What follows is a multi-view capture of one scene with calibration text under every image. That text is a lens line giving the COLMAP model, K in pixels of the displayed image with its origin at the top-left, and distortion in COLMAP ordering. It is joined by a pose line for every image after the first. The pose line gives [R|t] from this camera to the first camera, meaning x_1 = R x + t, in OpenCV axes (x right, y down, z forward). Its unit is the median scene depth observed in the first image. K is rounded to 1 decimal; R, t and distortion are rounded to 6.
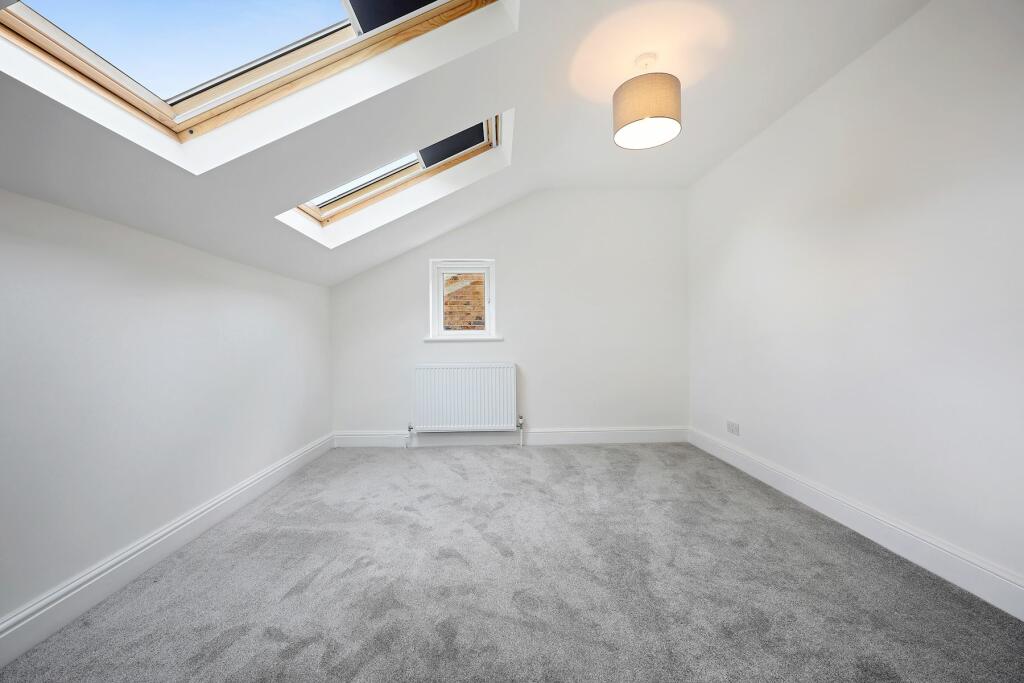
lens RADIAL K [[412.9, 0, 509.6], [0, 412.9, 340.2], [0, 0, 1]] dist [-0.000567, -0.000799]
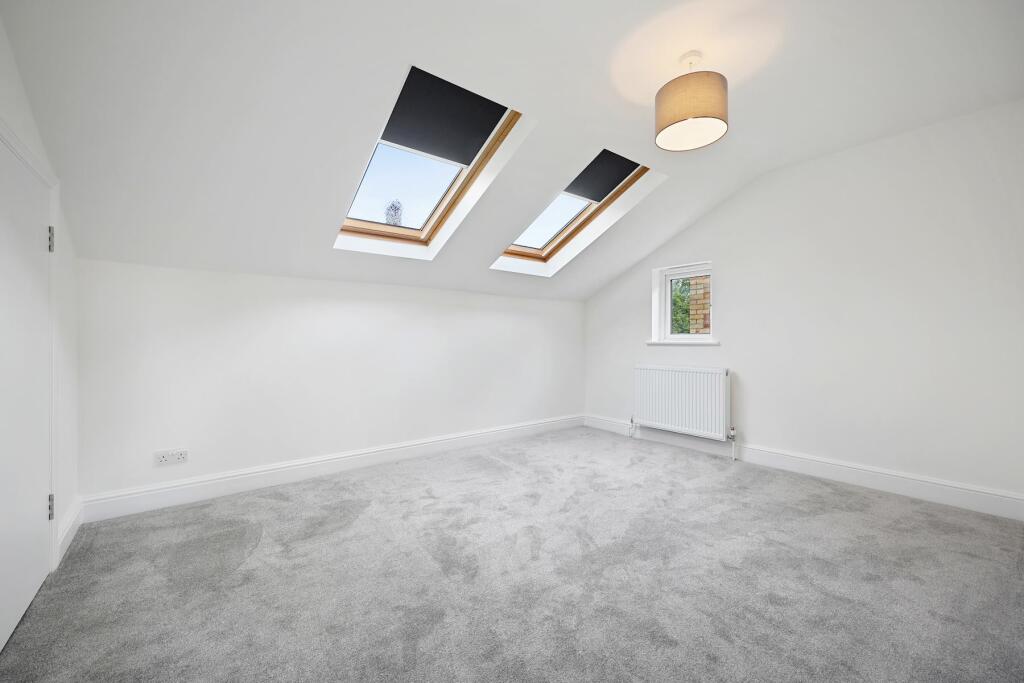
lens RADIAL K [[412.9, 0, 508.9], [0, 412.9, 335.7], [0, 0, 1]] dist [-0.000567, -0.000799]
pose [[0.595748, 0.005127, -0.803155, 0.643199], [-0.013885, 0.999896, -0.003917, -0.014614], [0.803052, 0.013486, 0.595757, 0.060664]]
